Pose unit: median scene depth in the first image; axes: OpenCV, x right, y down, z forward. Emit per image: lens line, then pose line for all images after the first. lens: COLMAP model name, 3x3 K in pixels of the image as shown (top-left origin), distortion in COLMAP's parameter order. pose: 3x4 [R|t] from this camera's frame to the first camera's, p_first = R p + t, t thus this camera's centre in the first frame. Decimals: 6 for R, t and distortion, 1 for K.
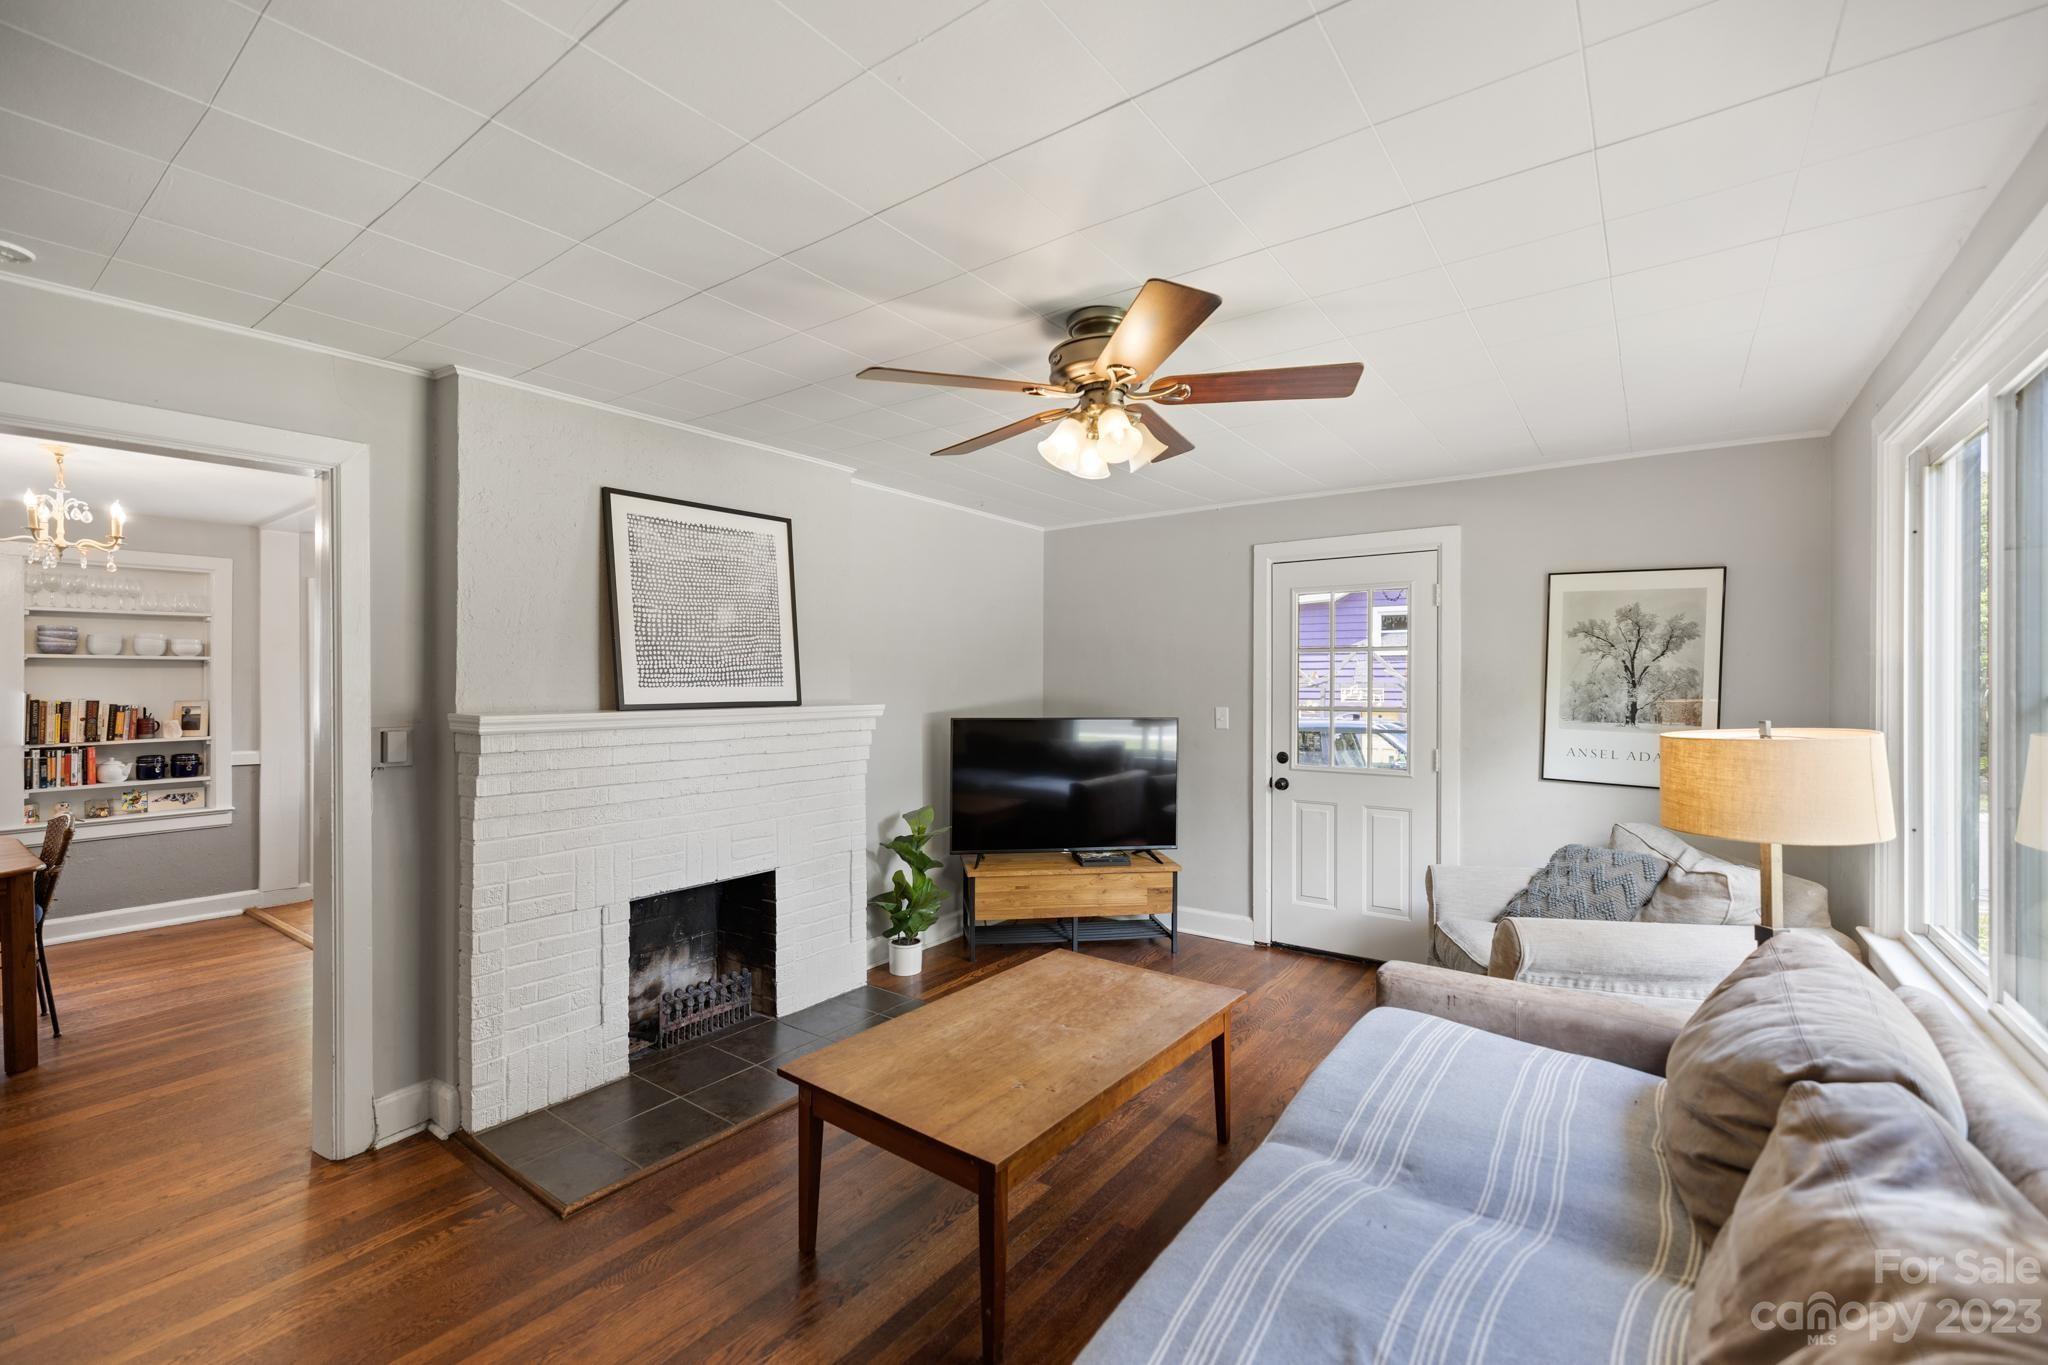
lens RADIAL K [[864.8, 0, 1025.7], [0, 864.8, 687.6], [0, 0, 1]] dist [0.000882, -0.000217]
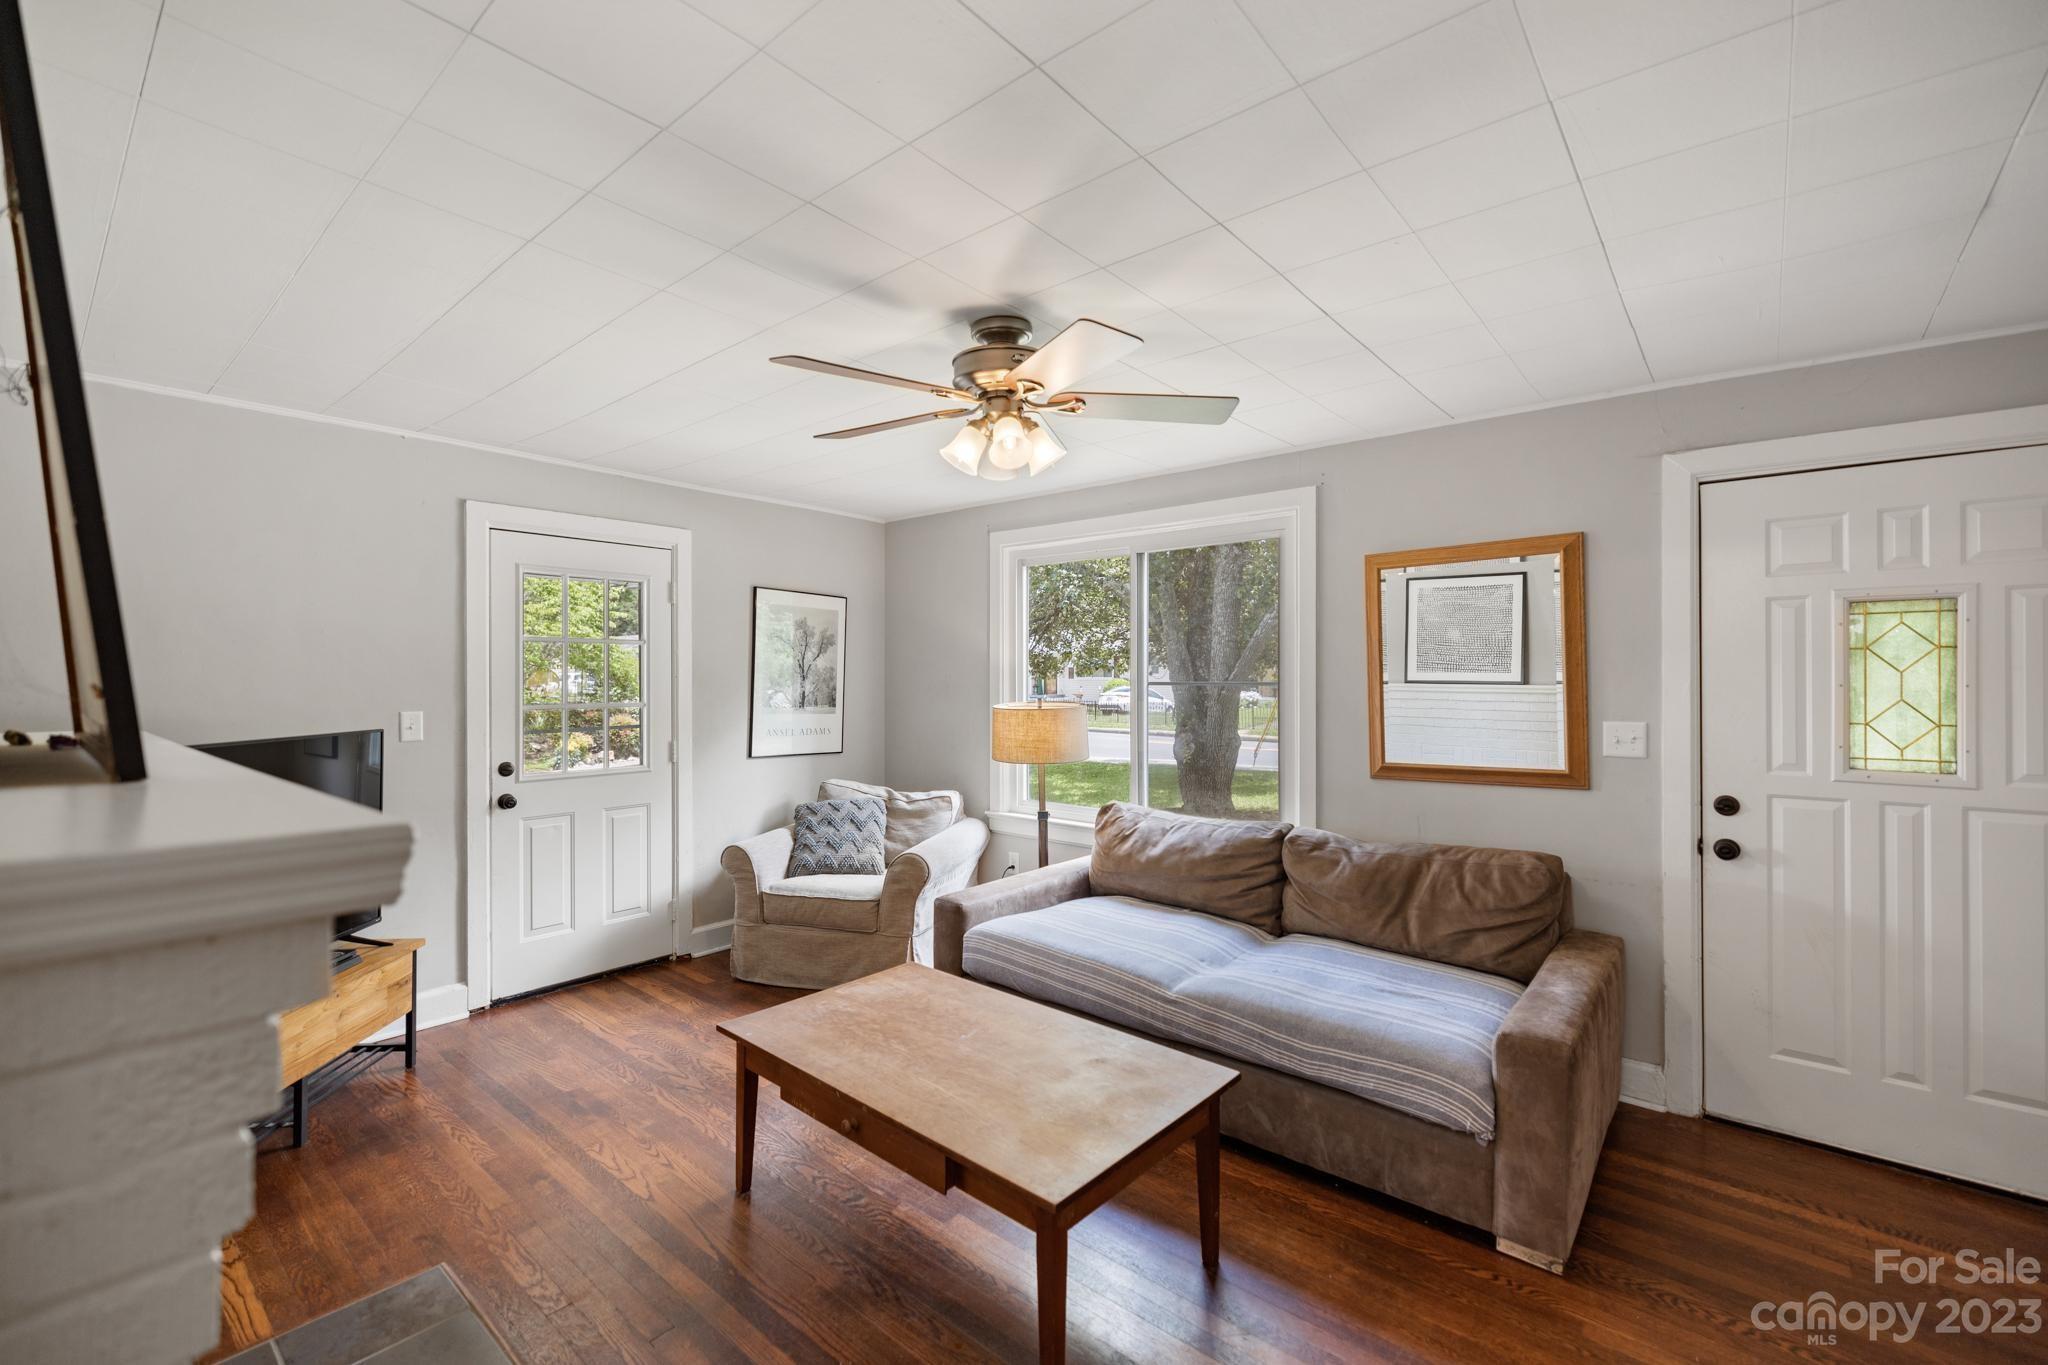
lens RADIAL K [[864.8, 0, 1025.7], [0, 864.8, 687.6], [0, 0, 1]] dist [0.000882, -0.000217]
pose [[0.069948, -0.015433, 0.997431, -0.594131], [0.004719, 0.999874, 0.015140, -0.007382], [-0.997539, 0.003648, 0.070012, 0.564736]]
